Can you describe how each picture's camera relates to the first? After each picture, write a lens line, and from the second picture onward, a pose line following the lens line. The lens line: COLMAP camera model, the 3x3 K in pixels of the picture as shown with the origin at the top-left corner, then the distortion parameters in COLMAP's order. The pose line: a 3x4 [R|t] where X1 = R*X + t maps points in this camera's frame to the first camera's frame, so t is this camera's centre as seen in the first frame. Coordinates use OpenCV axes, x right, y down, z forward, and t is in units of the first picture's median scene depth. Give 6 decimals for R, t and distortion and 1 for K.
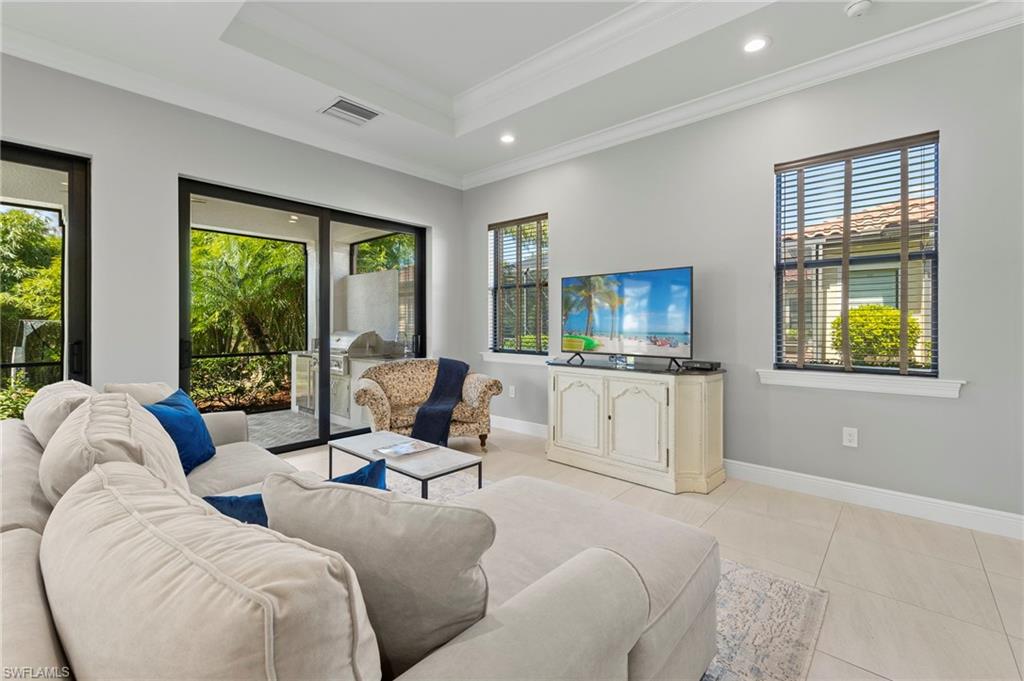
lens RADIAL K [[439.2, 0, 517.7], [0, 439.2, 326.2], [0, 0, 1]] dist [0.002091, 0.000021]
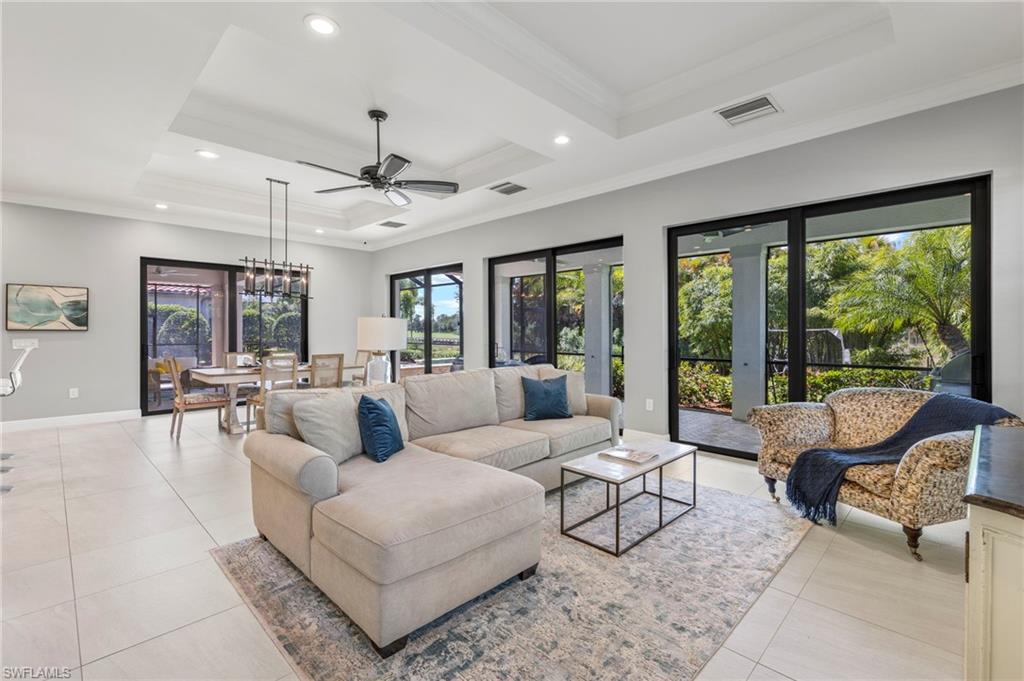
lens RADIAL K [[463.6, 0, 516.4], [0, 463.6, 333.2], [0, 0, 1]] dist [0.003046, 0.000523]
pose [[-0.059624, 0.005211, -0.998207, 0.593340], [-0.001638, 0.999985, 0.005318, -0.016162], [0.998220, 0.001952, -0.059614, 0.523729]]
